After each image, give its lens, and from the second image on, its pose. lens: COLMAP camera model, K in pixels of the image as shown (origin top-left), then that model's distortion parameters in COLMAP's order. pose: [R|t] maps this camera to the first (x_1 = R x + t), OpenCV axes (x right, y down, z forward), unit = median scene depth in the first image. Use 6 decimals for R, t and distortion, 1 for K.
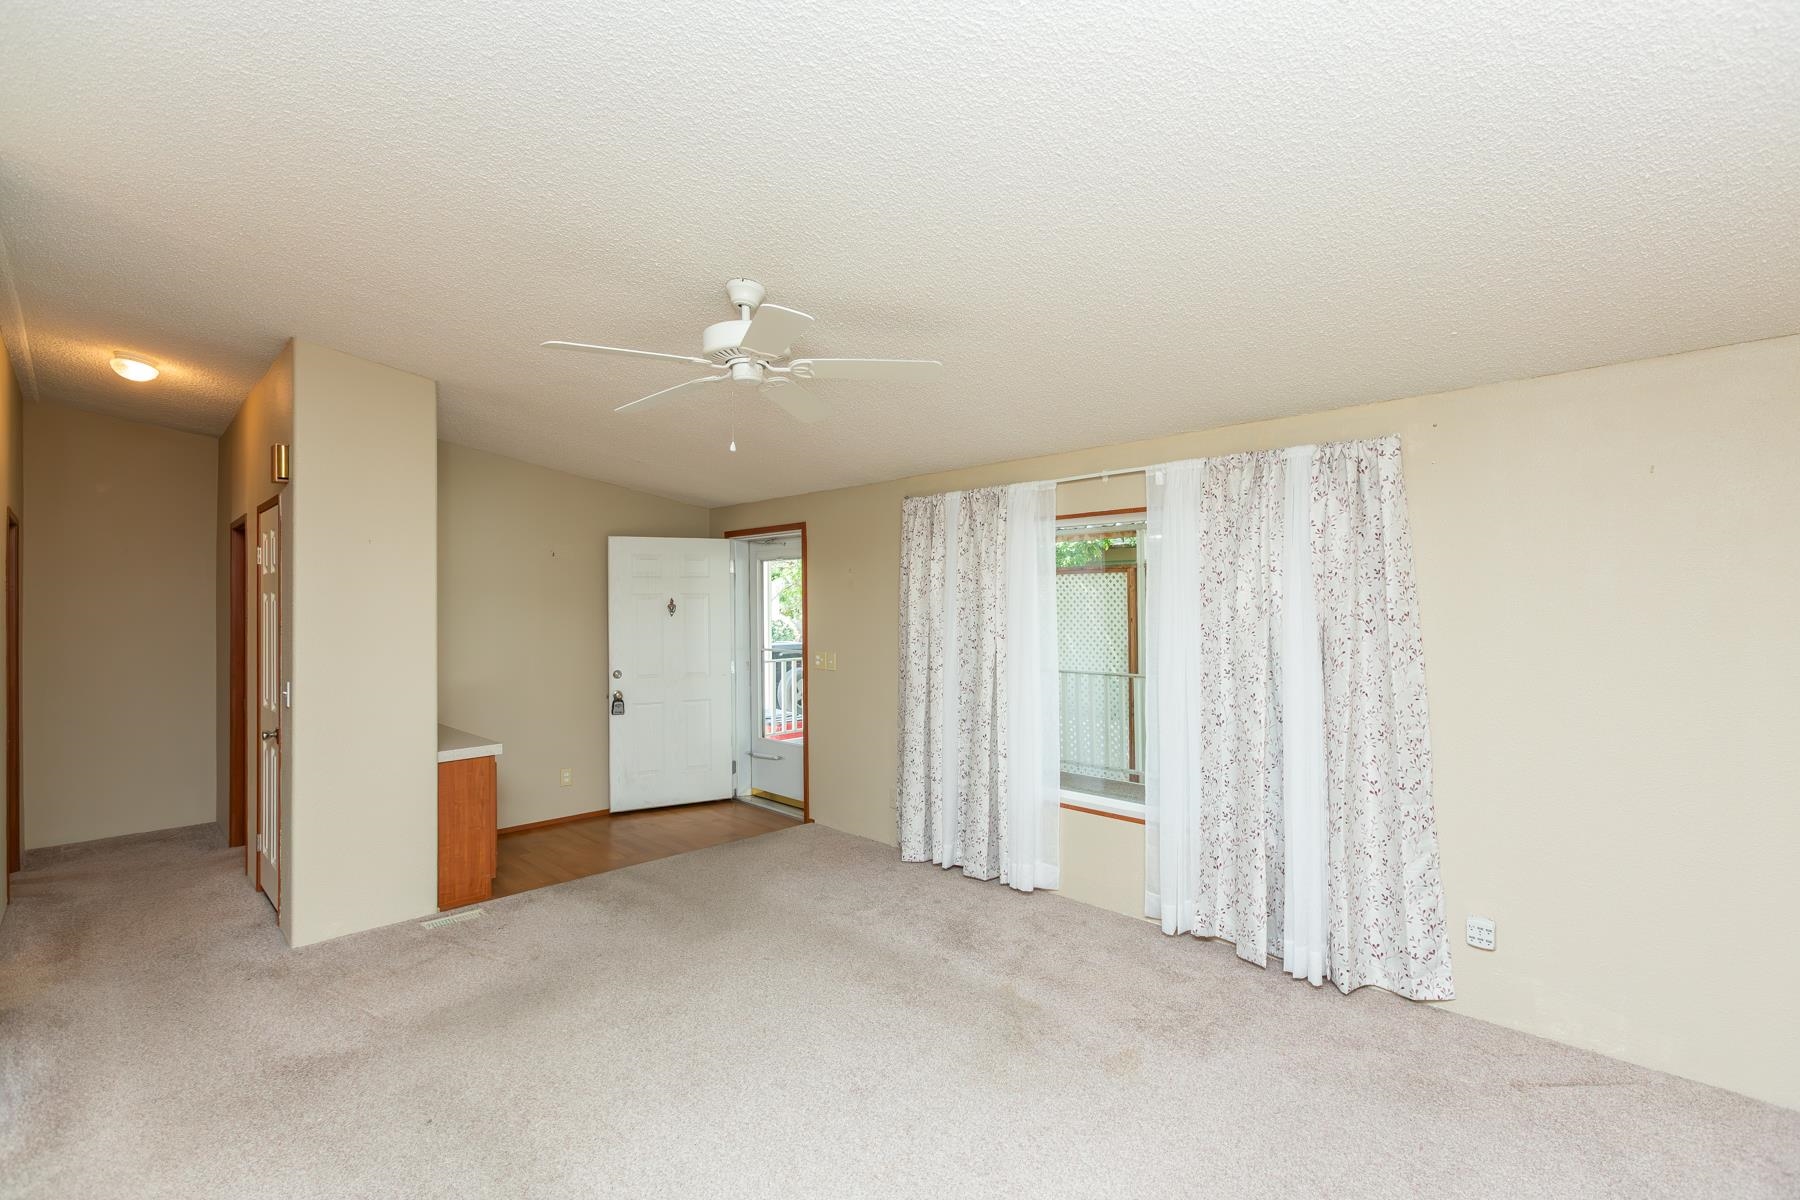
lens RADIAL K [[828.7, 0, 896.9], [0, 828.7, 586.8], [0, 0, 1]] dist [-0.000608, 0.000174]
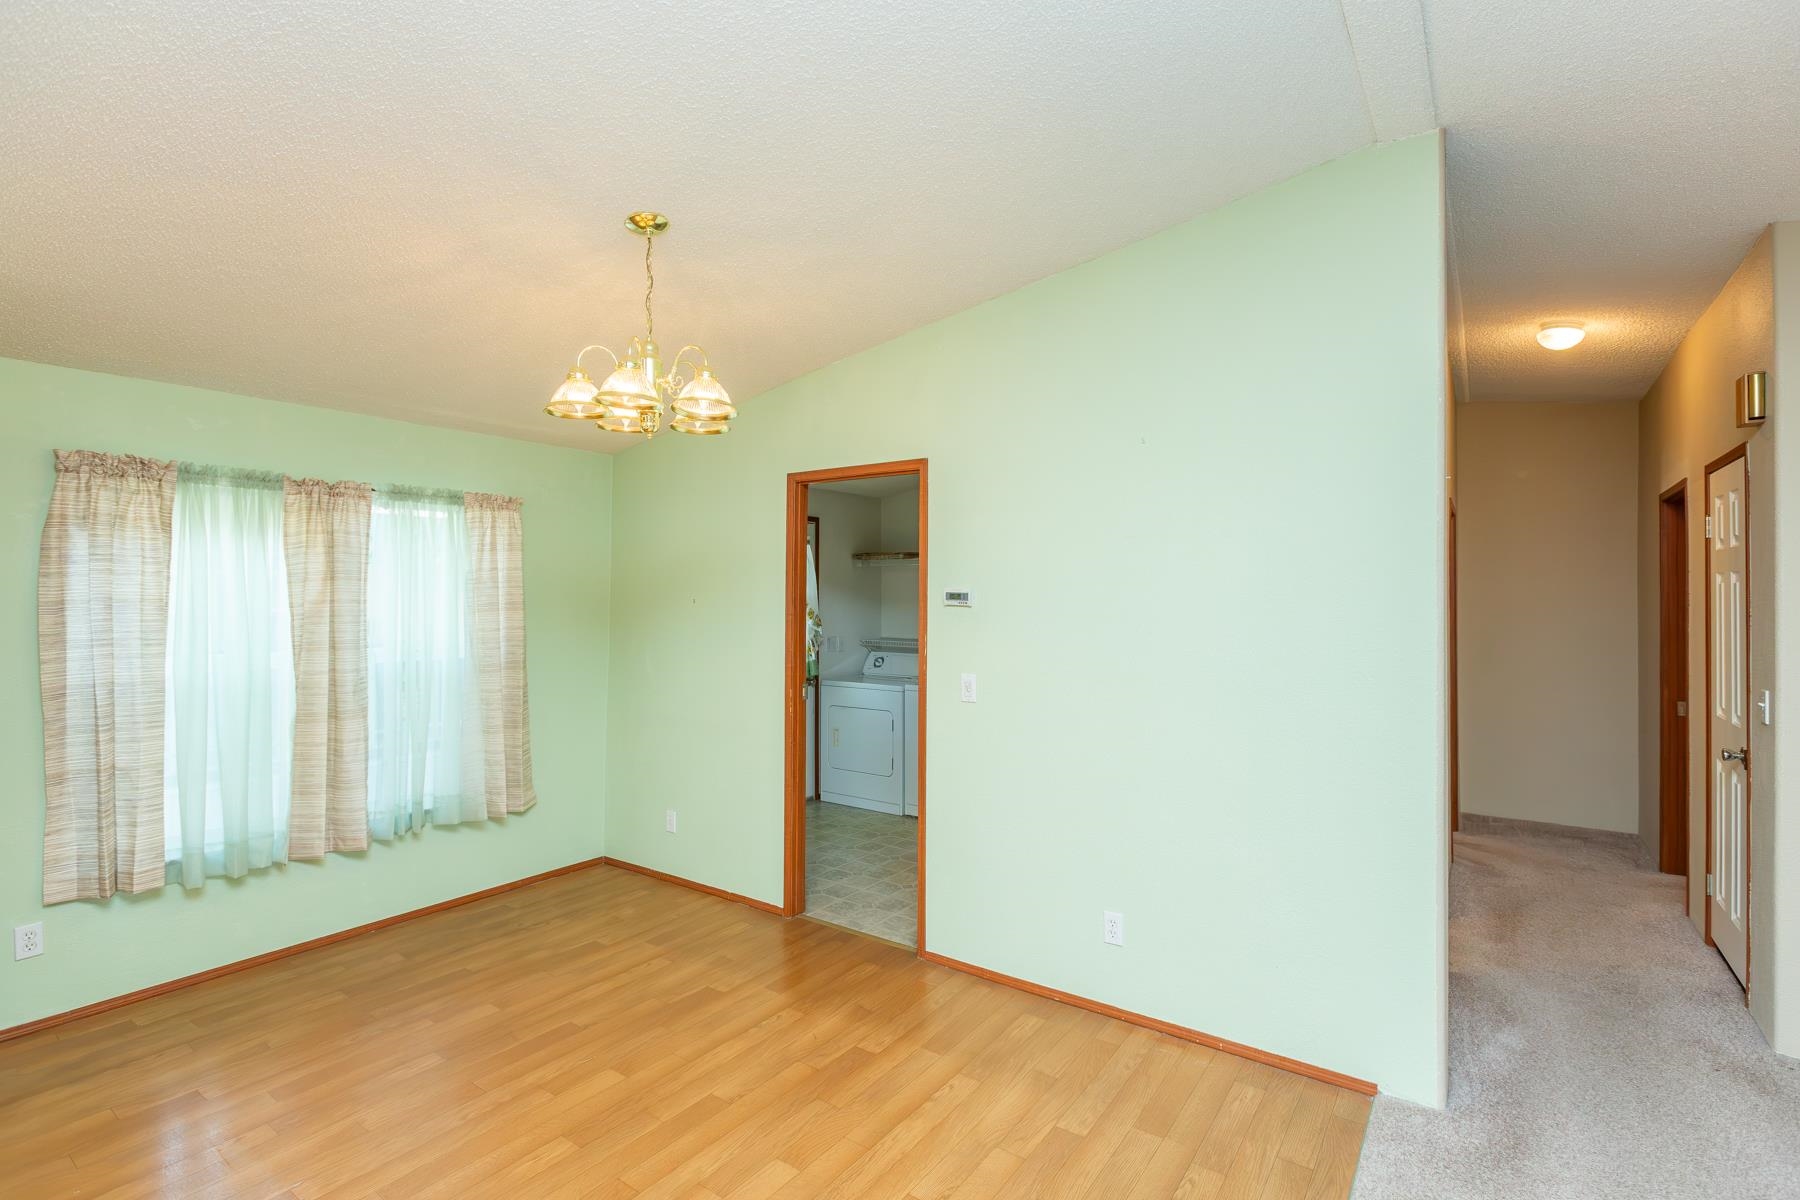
lens RADIAL K [[839.9, 0, 906.0], [0, 839.9, 590.3], [0, 0, 1]] dist [-0.002075, -0.001081]
pose [[0.186535, 0.006001, -0.982430, -0.123280], [0.010931, 0.999907, 0.008184, 0.008575], [0.982387, -0.012265, 0.186453, 0.090056]]
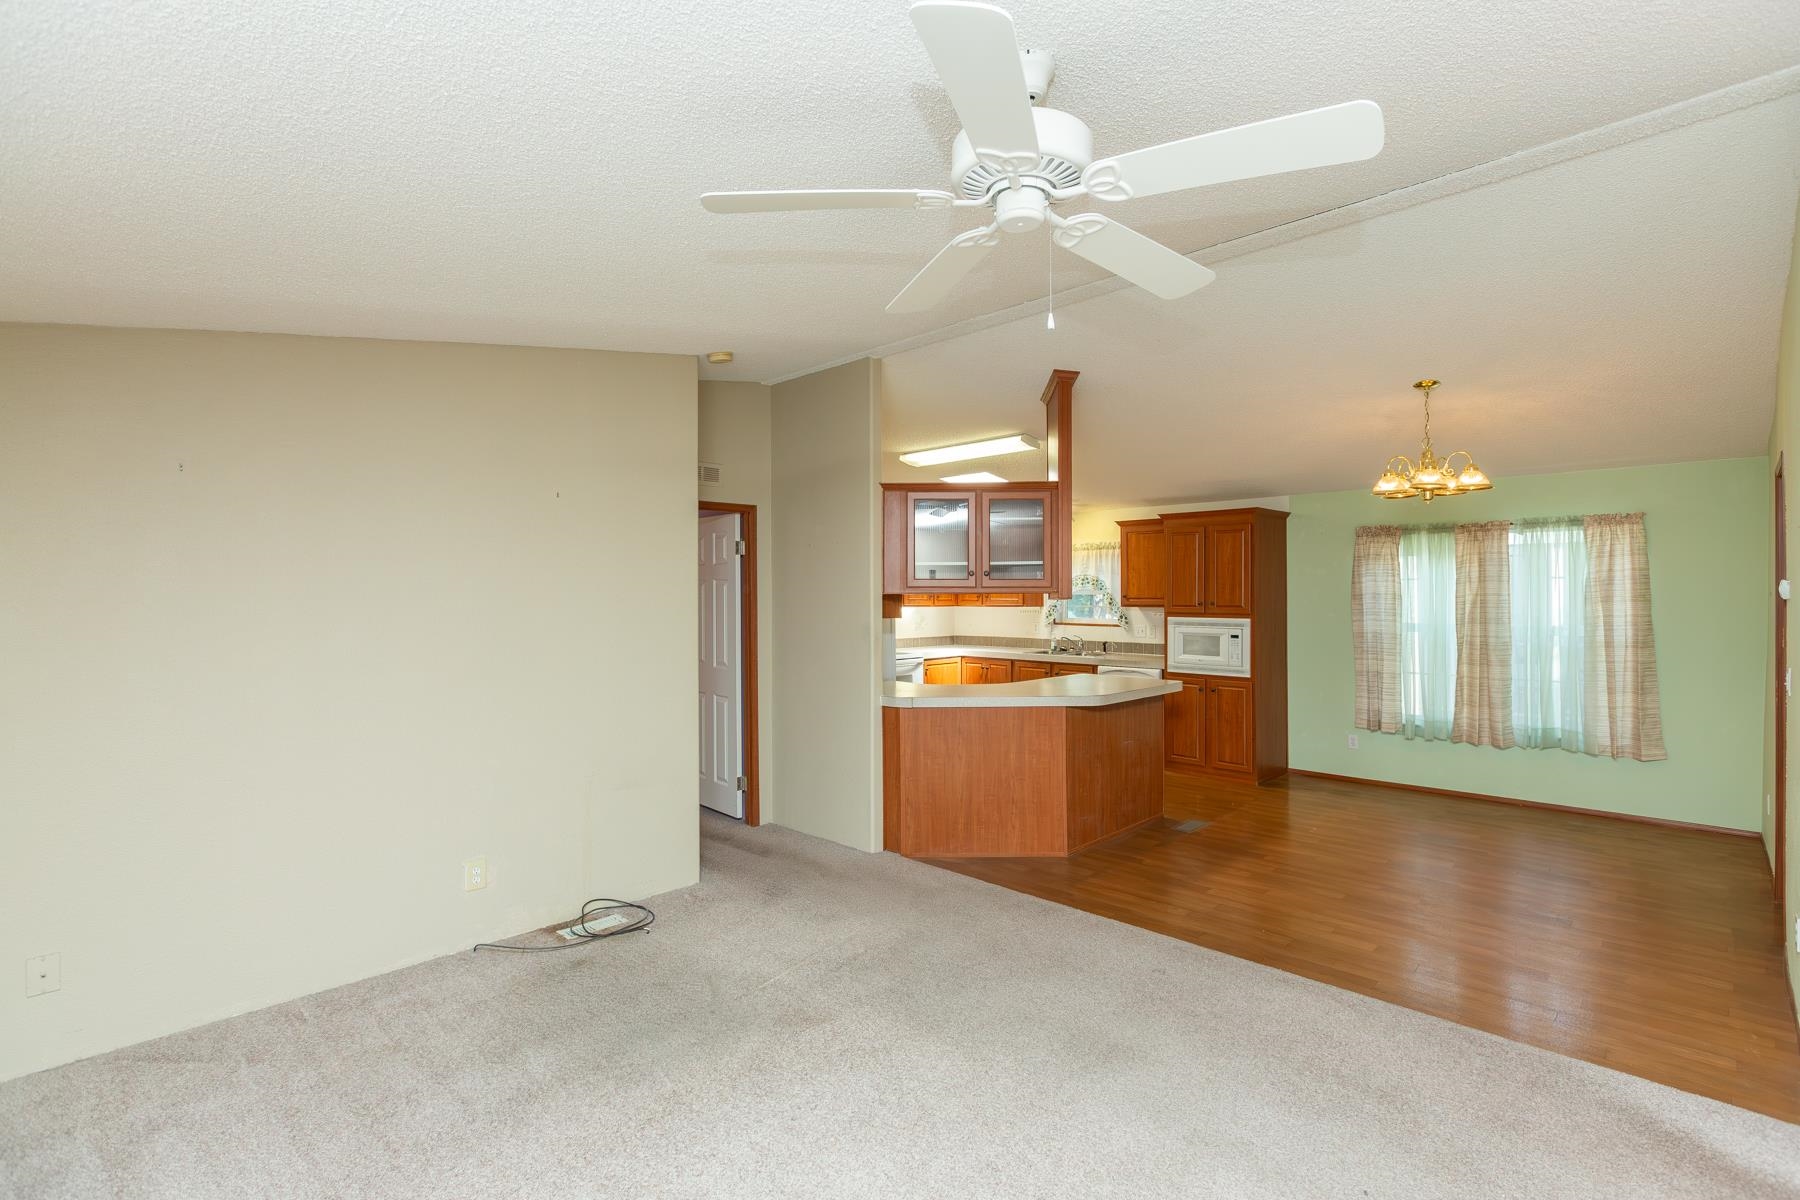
lens RADIAL K [[828.7, 0, 896.9], [0, 828.7, 586.8], [0, 0, 1]] dist [-0.000608, 0.000174]
pose [[-0.999699, 0.016968, -0.017739, -0.046856], [0.017396, 0.999554, -0.024278, 0.023804], [0.017319, -0.024580, -0.999548, 1.032436]]
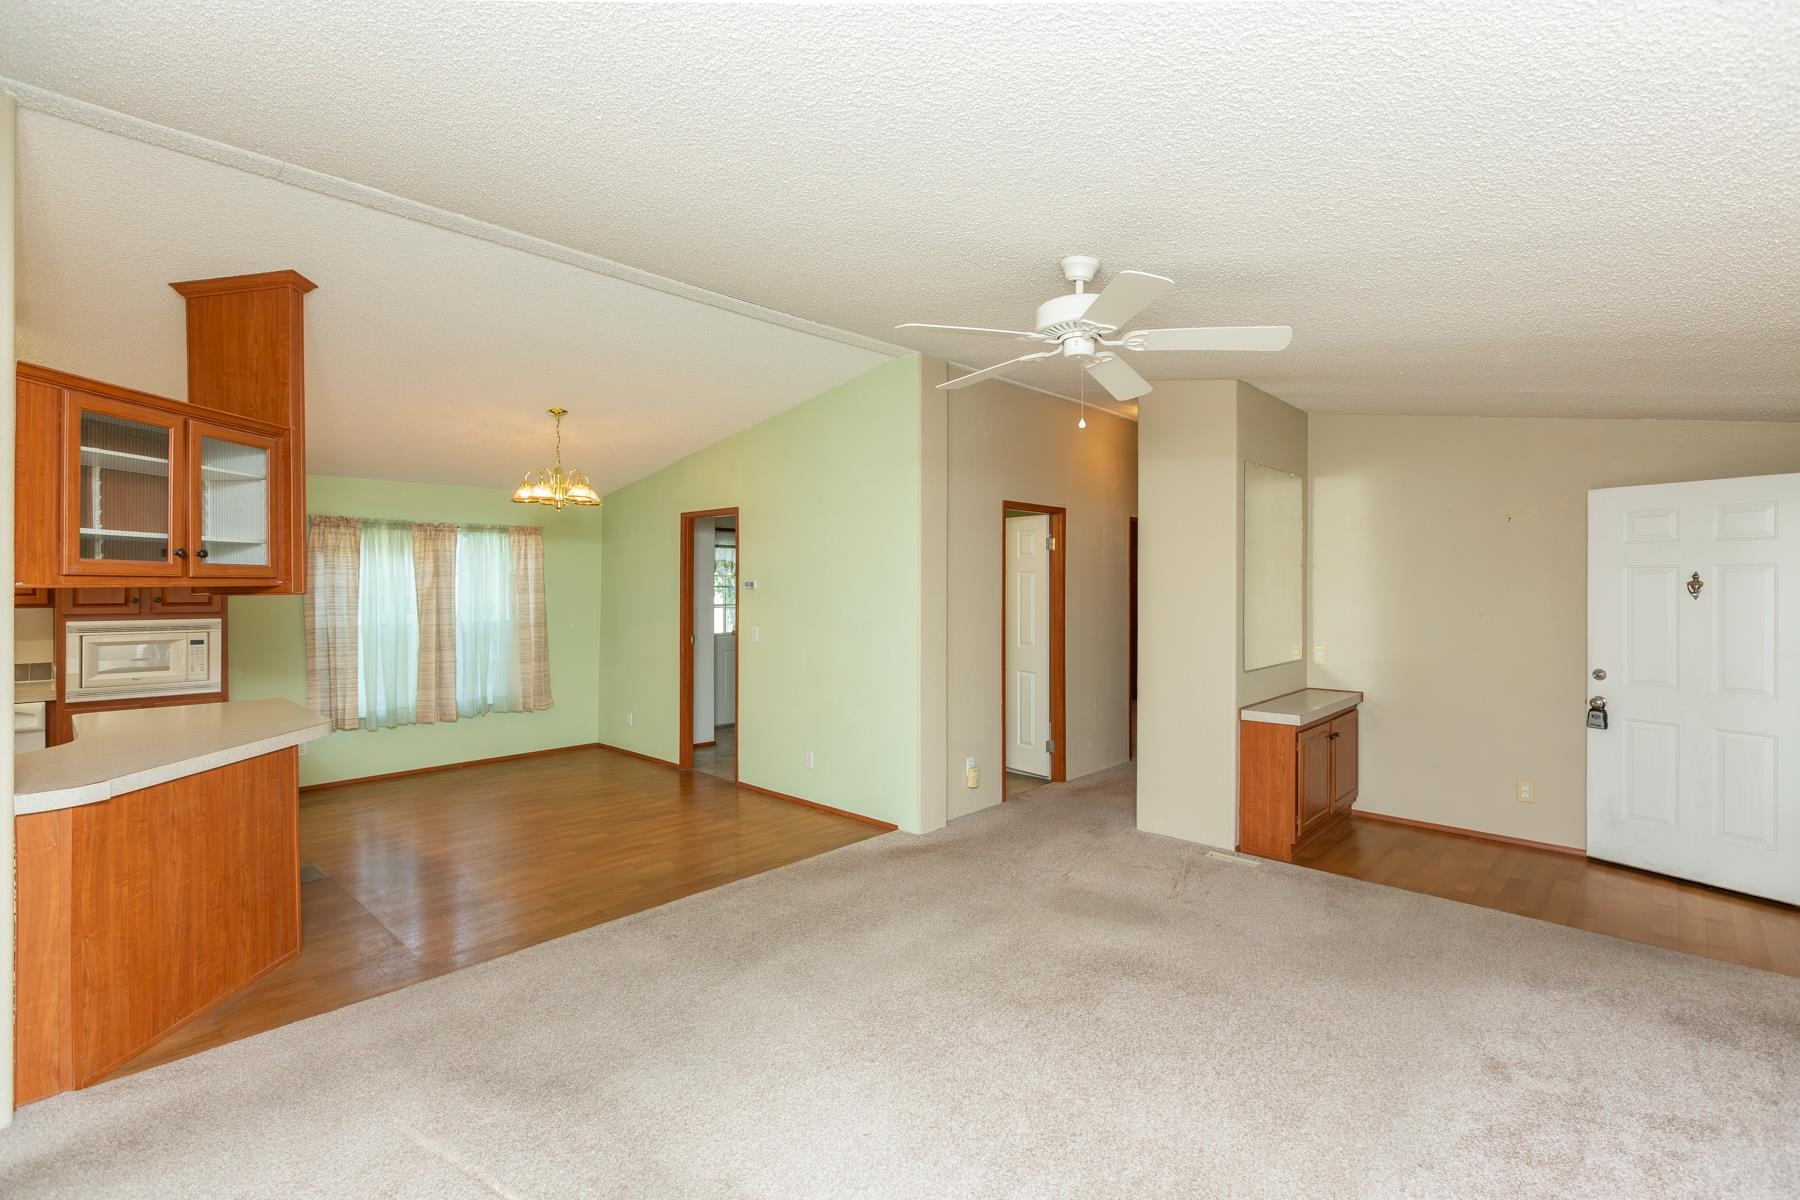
lens RADIAL K [[828.7, 0, 896.9], [0, 828.7, 586.8], [0, 0, 1]] dist [-0.000608, 0.000174]
pose [[0.041188, 0.017024, -0.999006, 0.522020], [0.015848, 0.999718, 0.017689, 0.004919], [0.999026, -0.016561, 0.040907, 0.472949]]
